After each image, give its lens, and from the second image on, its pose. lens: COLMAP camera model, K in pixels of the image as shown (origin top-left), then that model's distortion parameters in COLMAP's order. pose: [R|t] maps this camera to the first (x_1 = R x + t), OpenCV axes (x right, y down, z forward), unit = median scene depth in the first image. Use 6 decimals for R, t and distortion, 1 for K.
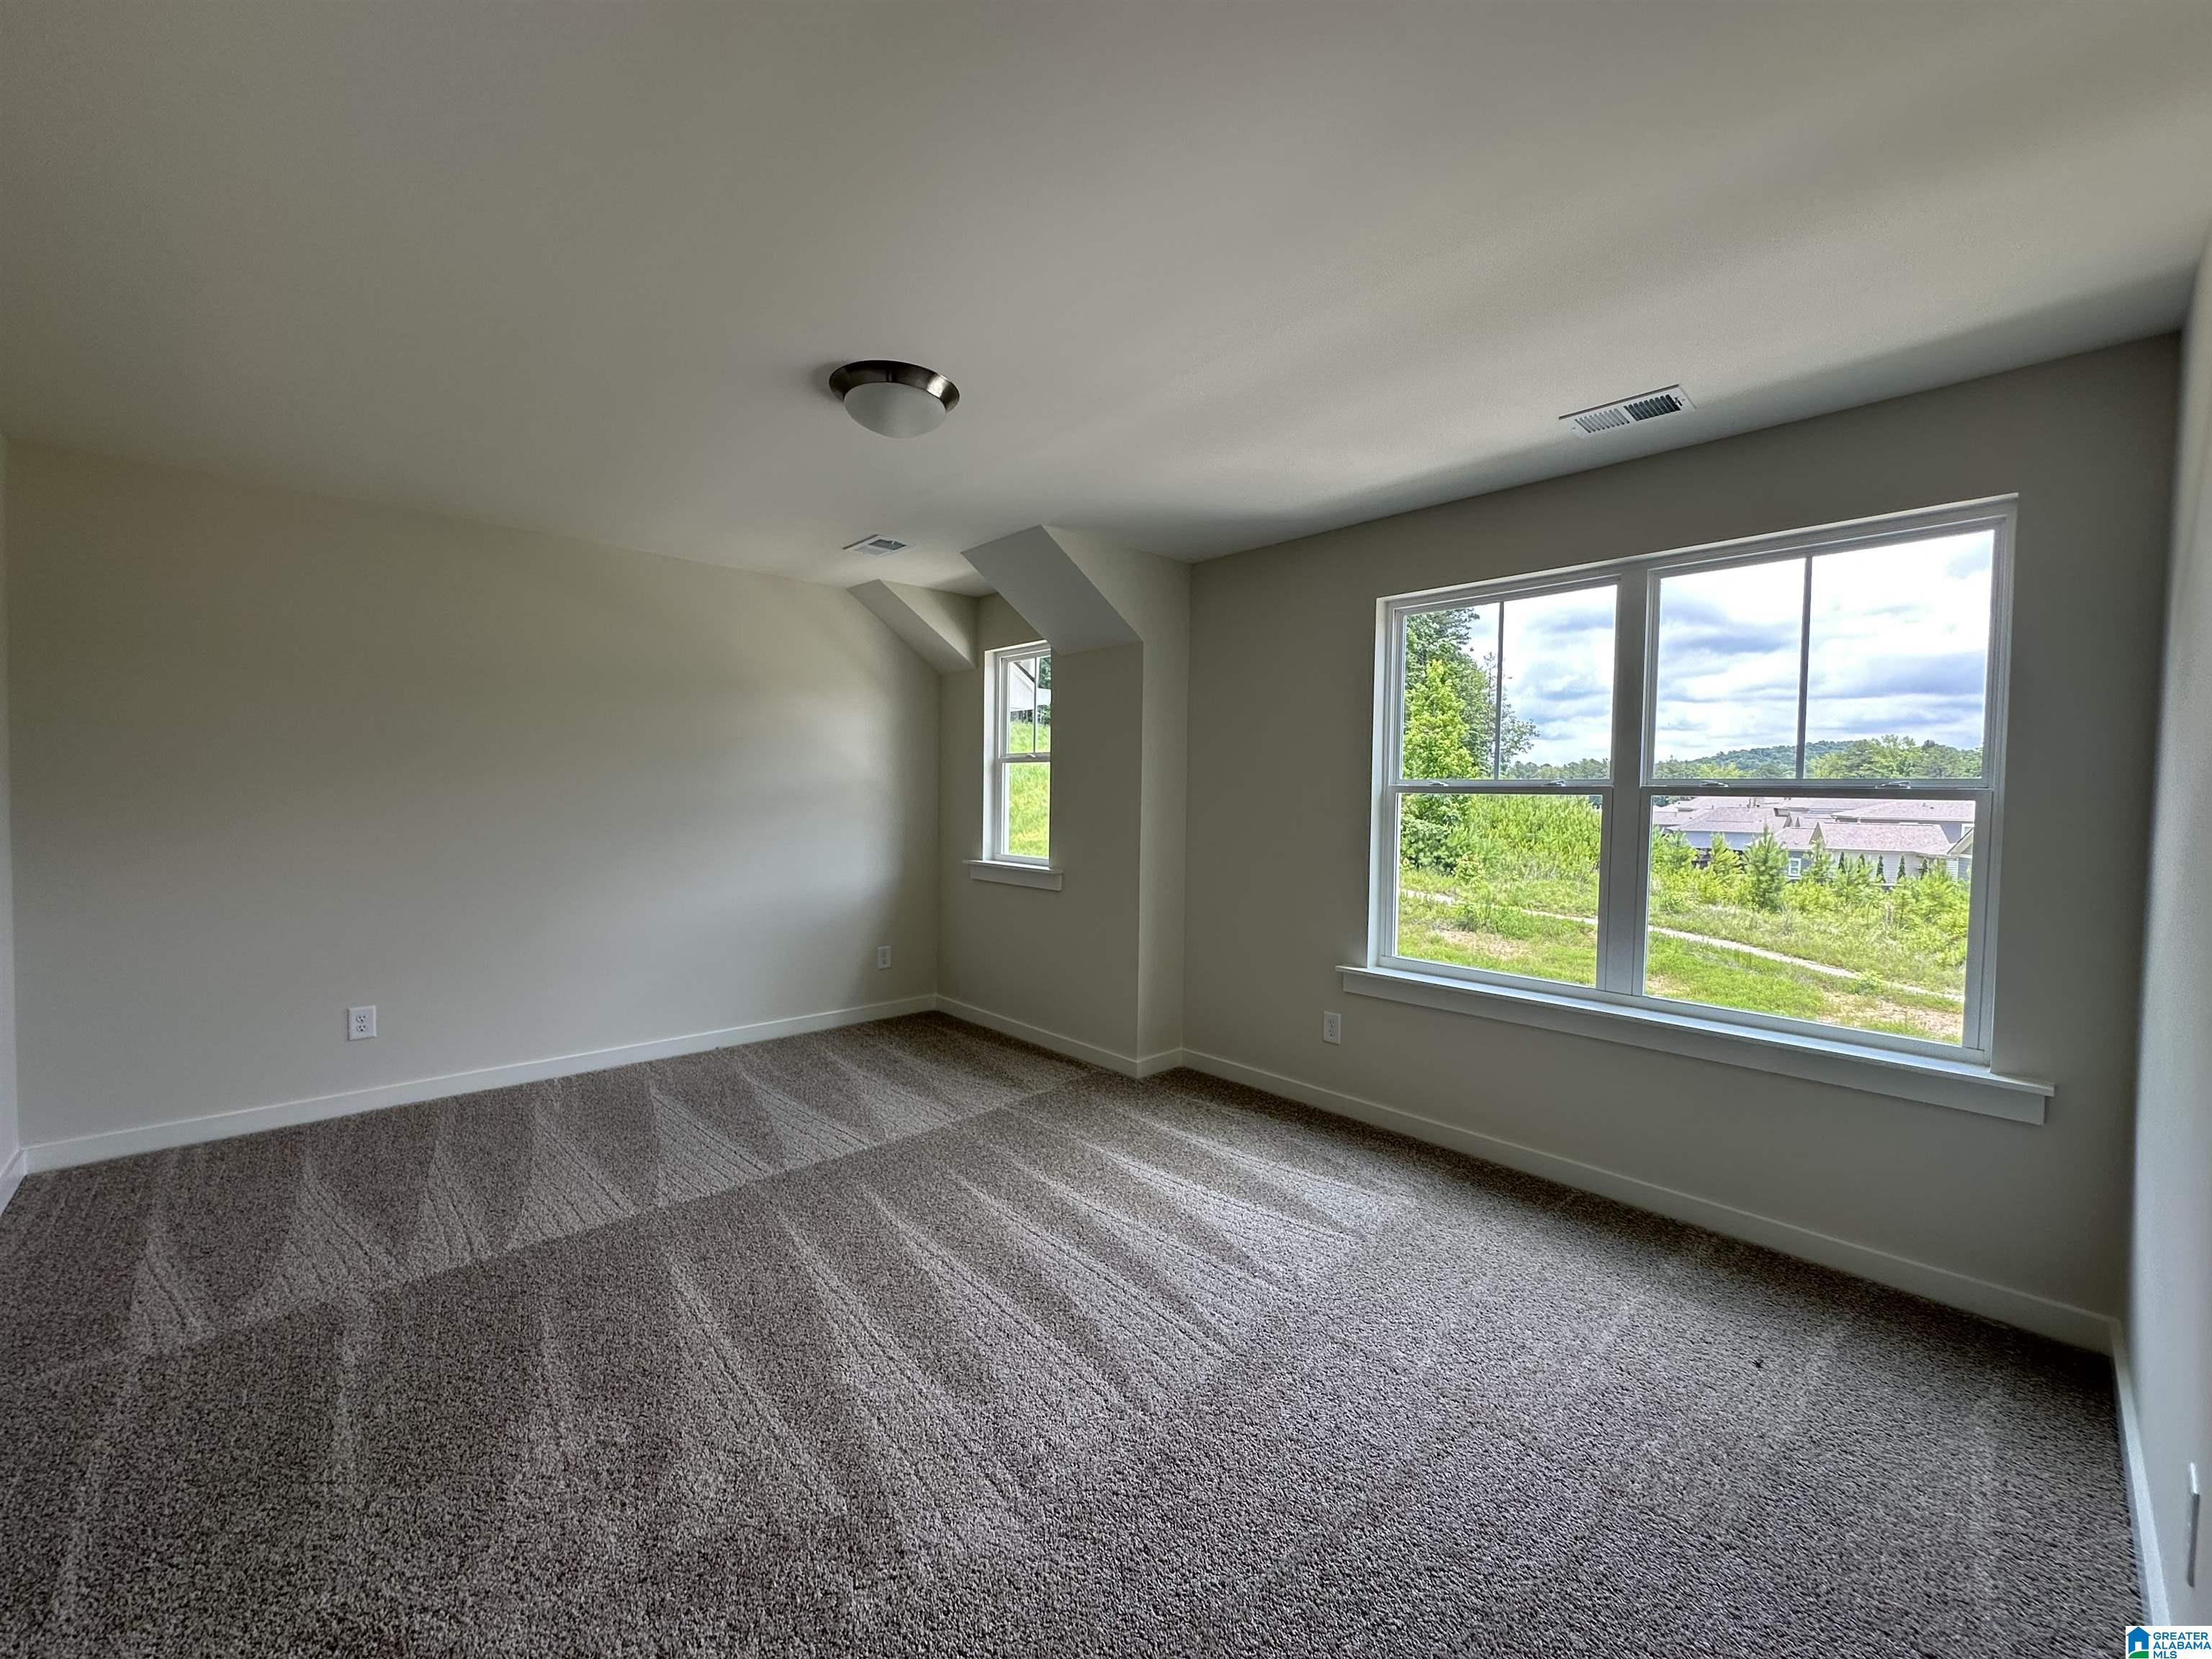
lens RADIAL K [[882.9, 0, 1107.9], [0, 882.9, 839.0], [0, 0, 1]] dist [-0.006243, 0.001031]
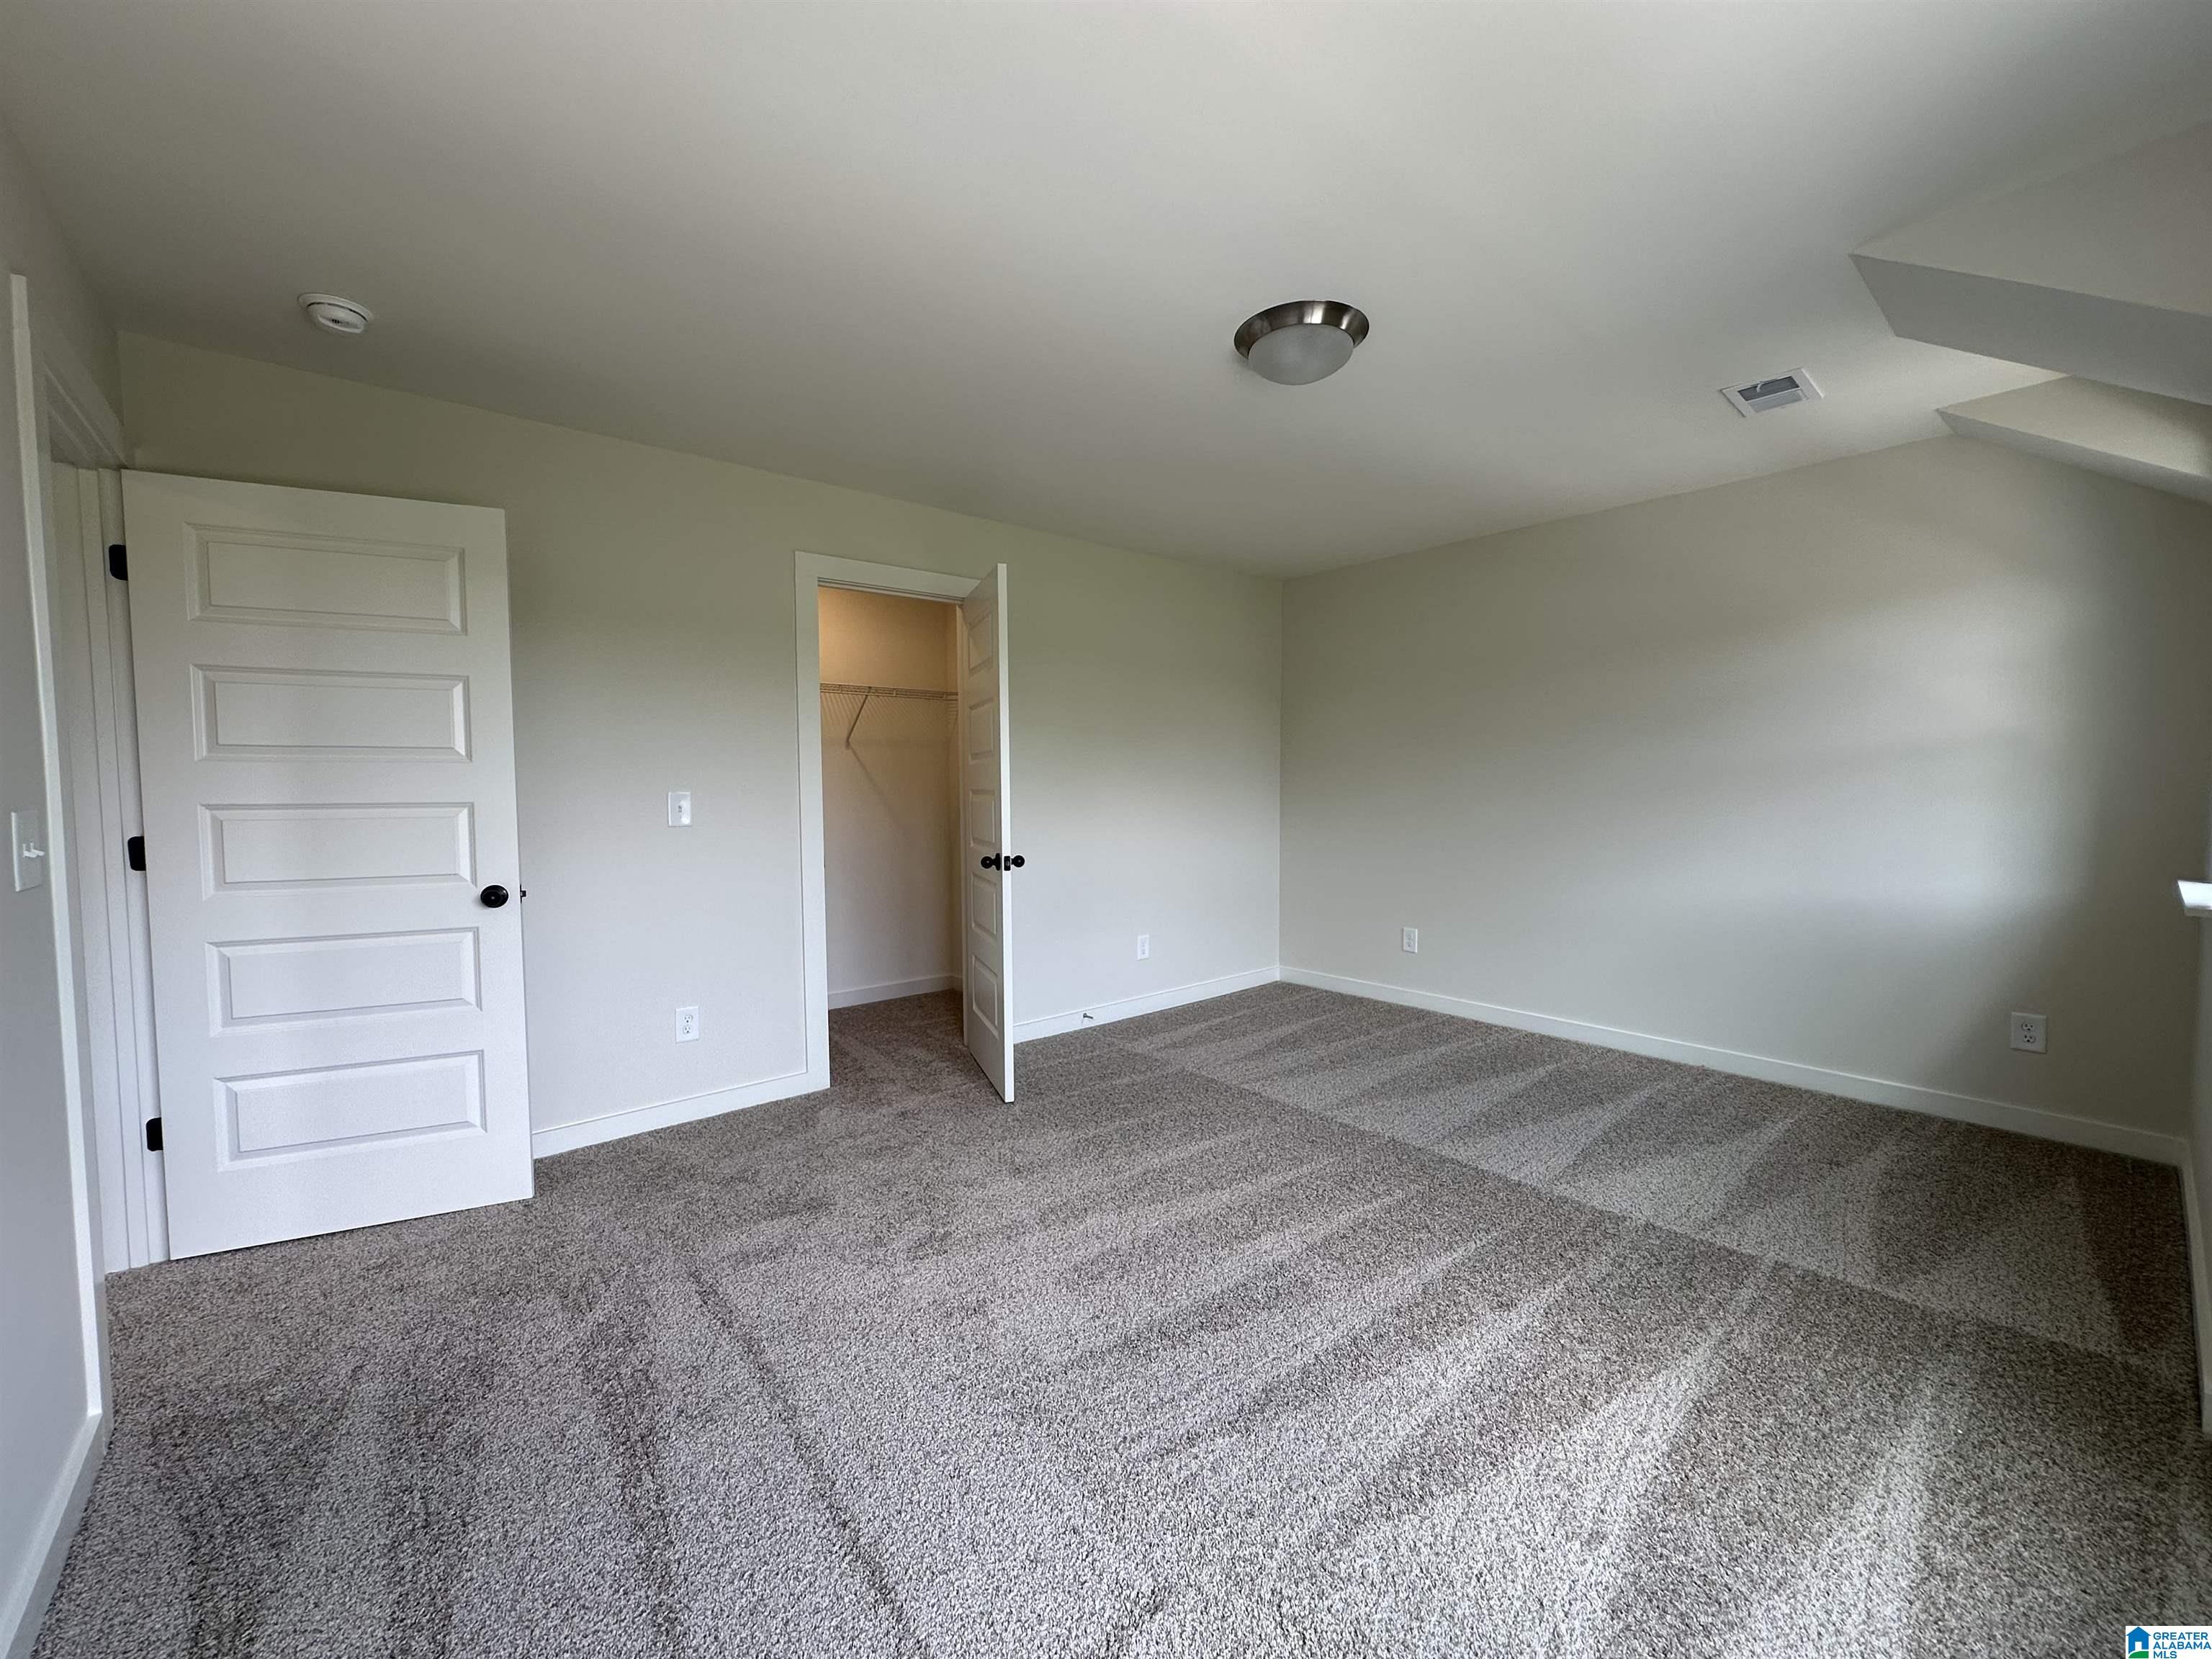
lens RADIAL K [[882.9, 0, 1107.5], [0, 882.9, 820.5], [0, 0, 1]] dist [-0.006243, 0.001031]
pose [[-0.049413, 0.031486, -0.998282, 0.533249], [-0.041769, 0.998563, 0.033562, -0.002331], [0.997905, 0.043355, -0.048027, 0.593998]]
